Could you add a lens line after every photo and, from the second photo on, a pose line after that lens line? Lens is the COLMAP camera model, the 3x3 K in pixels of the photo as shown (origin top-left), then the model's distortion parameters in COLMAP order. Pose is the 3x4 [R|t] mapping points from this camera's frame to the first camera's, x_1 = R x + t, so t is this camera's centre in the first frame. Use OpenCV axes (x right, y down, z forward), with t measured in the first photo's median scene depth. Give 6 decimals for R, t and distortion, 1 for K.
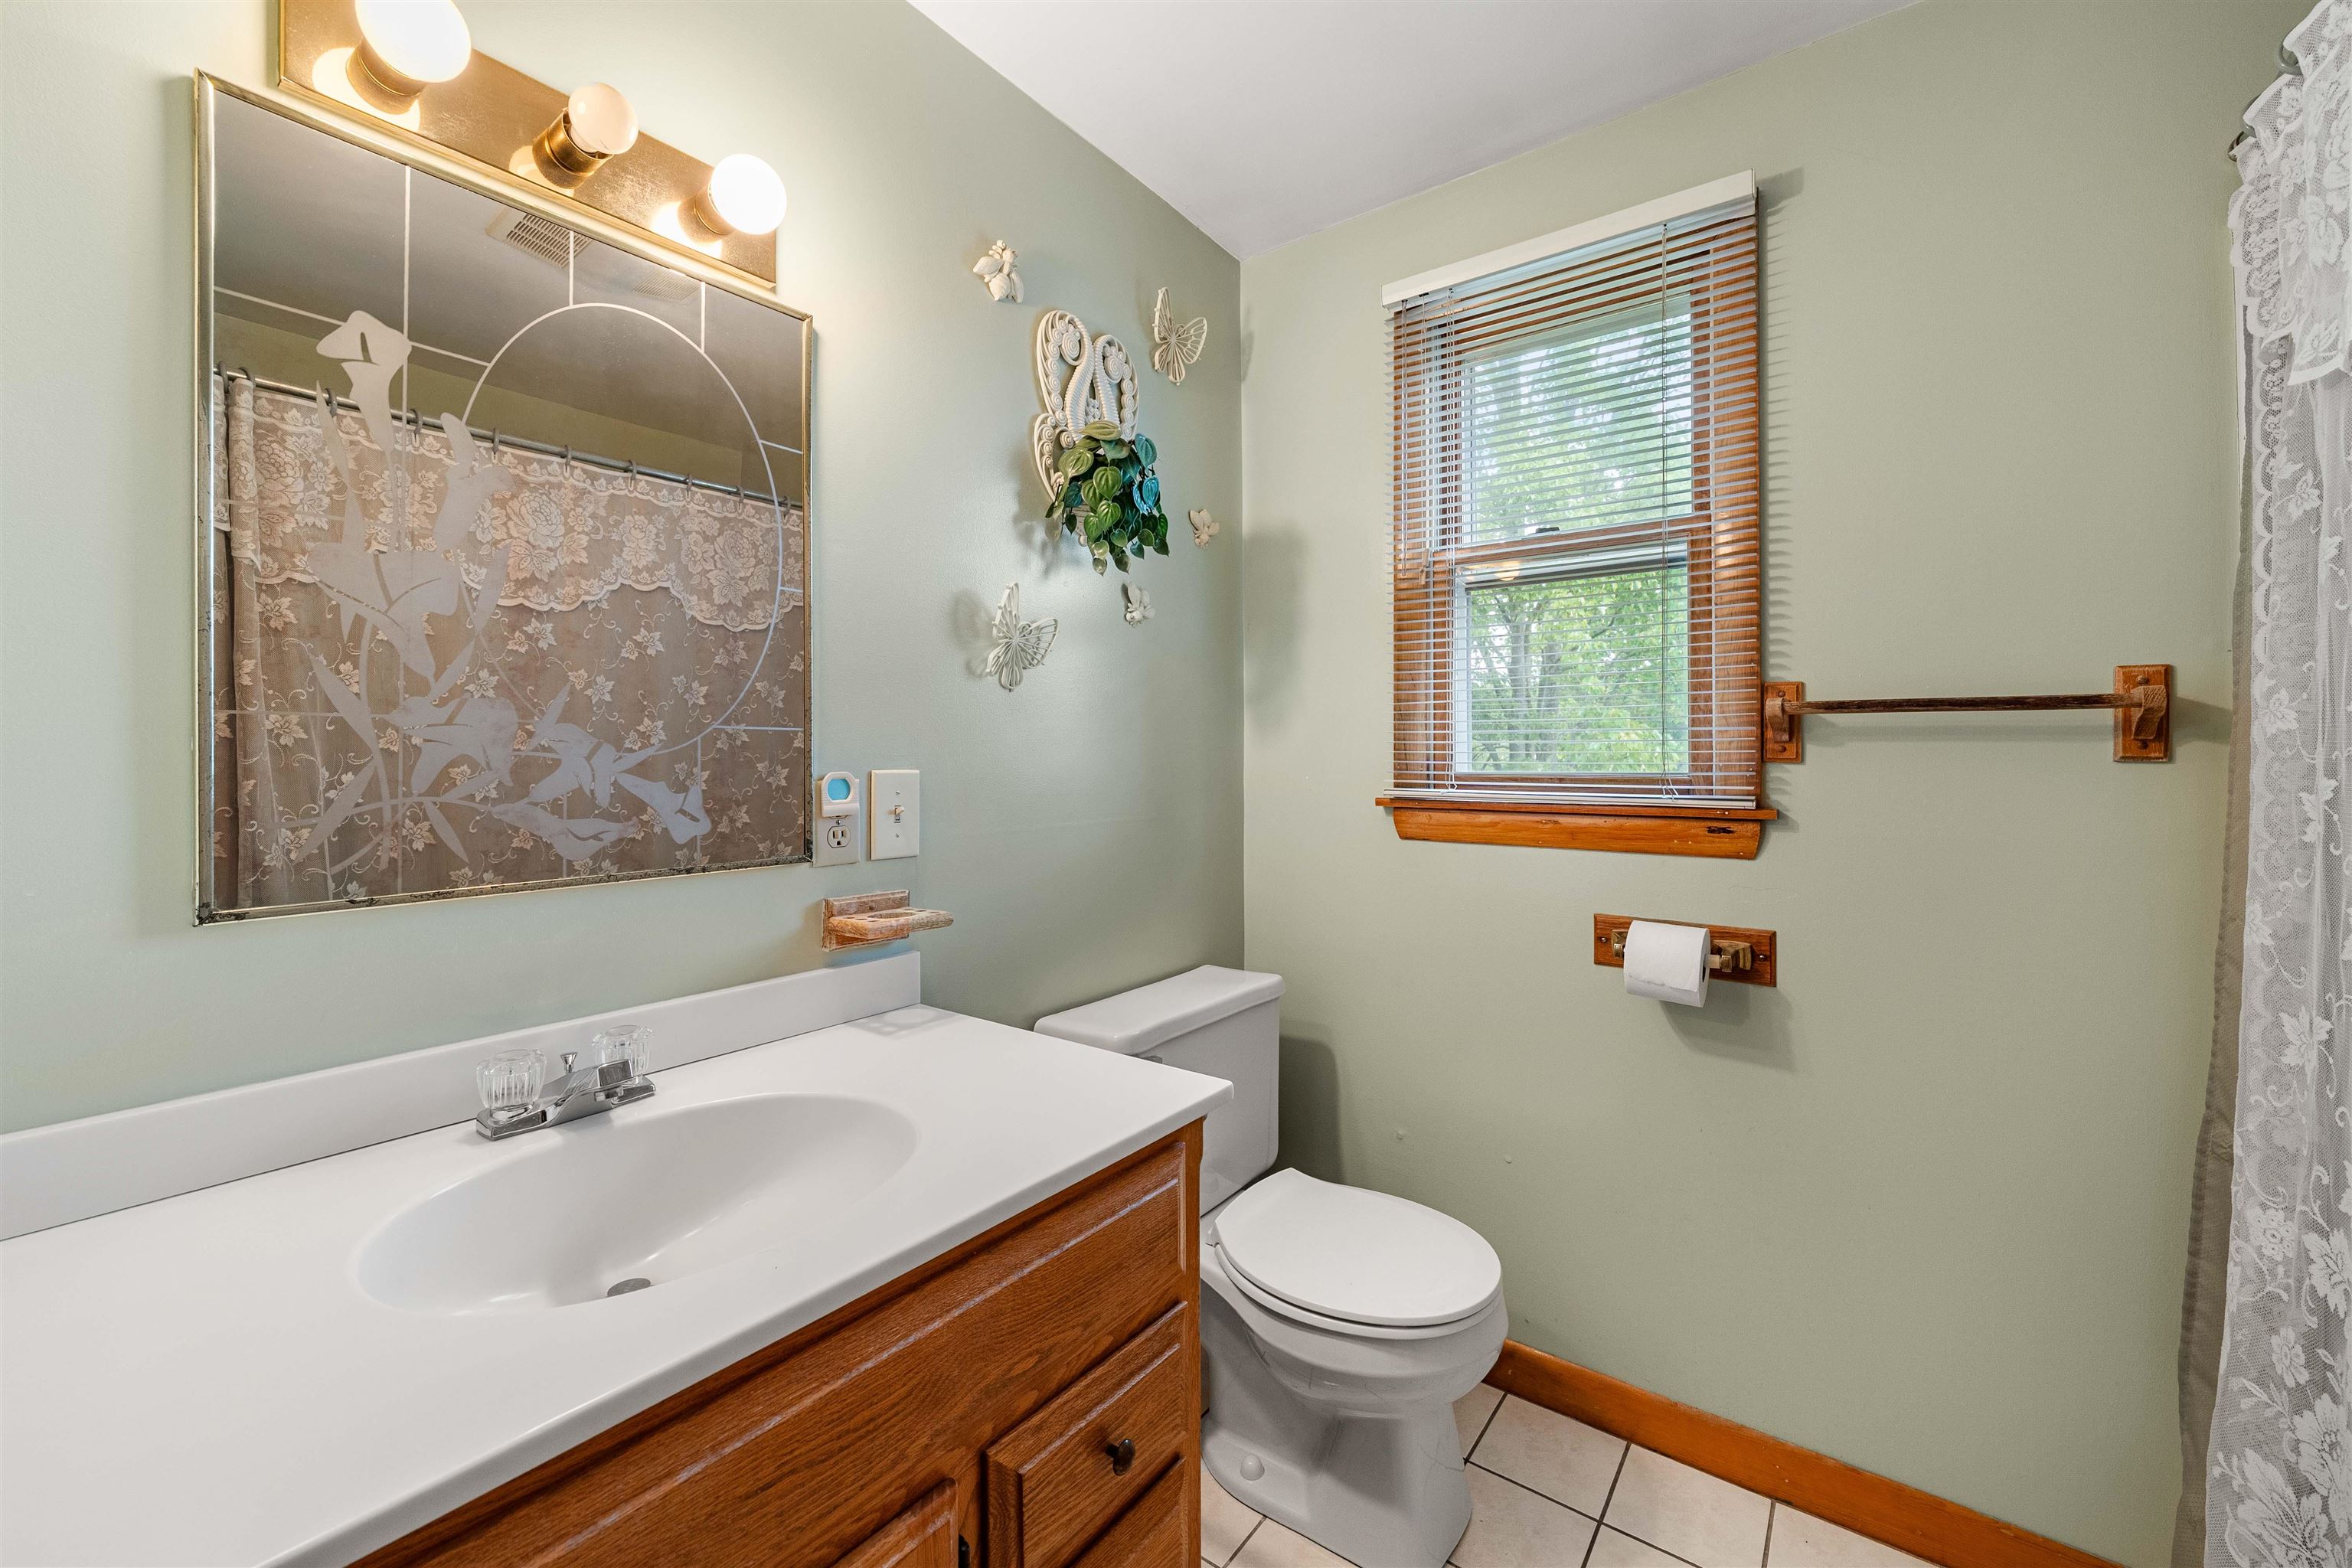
lens RADIAL K [[928.6, 0, 1174.2], [0, 928.6, 762.8], [0, 0, 1]] dist [0.000455, -0.000123]
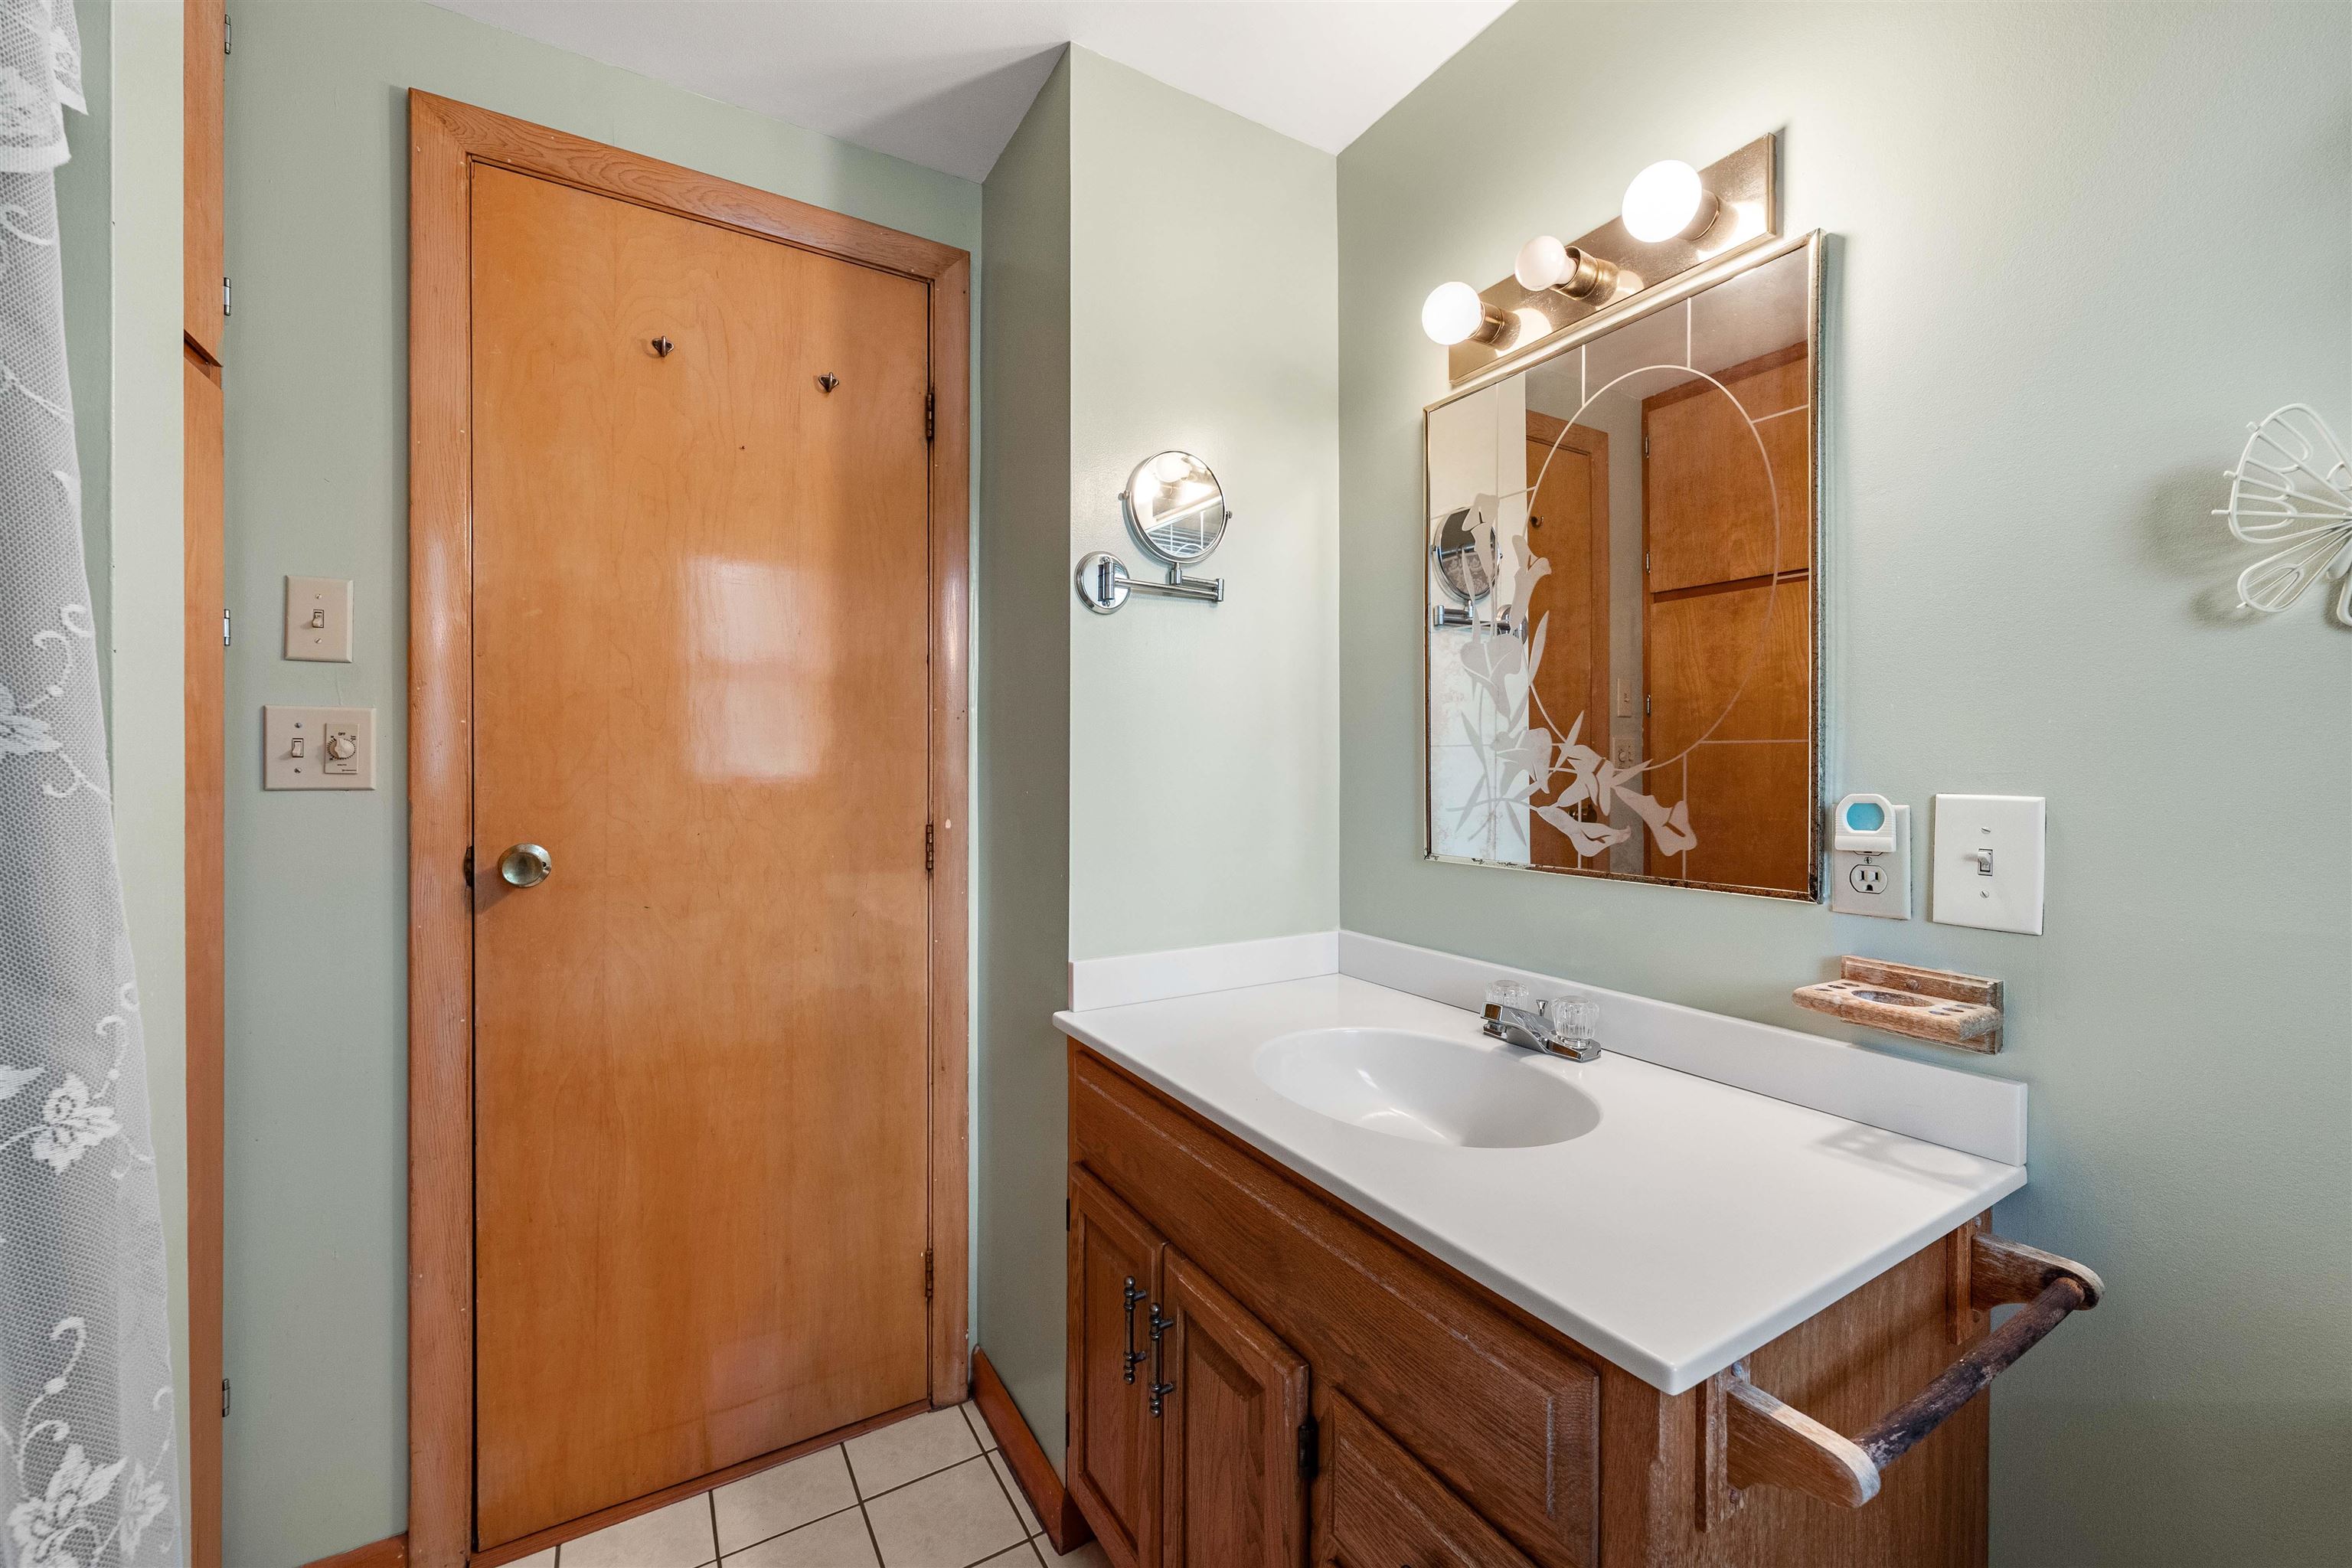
lens RADIAL K [[928.6, 0, 1171.8], [0, 928.6, 774.4], [0, 0, 1]] dist [0.000455, -0.000123]
pose [[-0.368043, 0.009020, -0.929765, 0.645214], [-0.010101, 0.999855, 0.013698, -0.013031], [0.929754, 0.014433, -0.367899, 0.864483]]
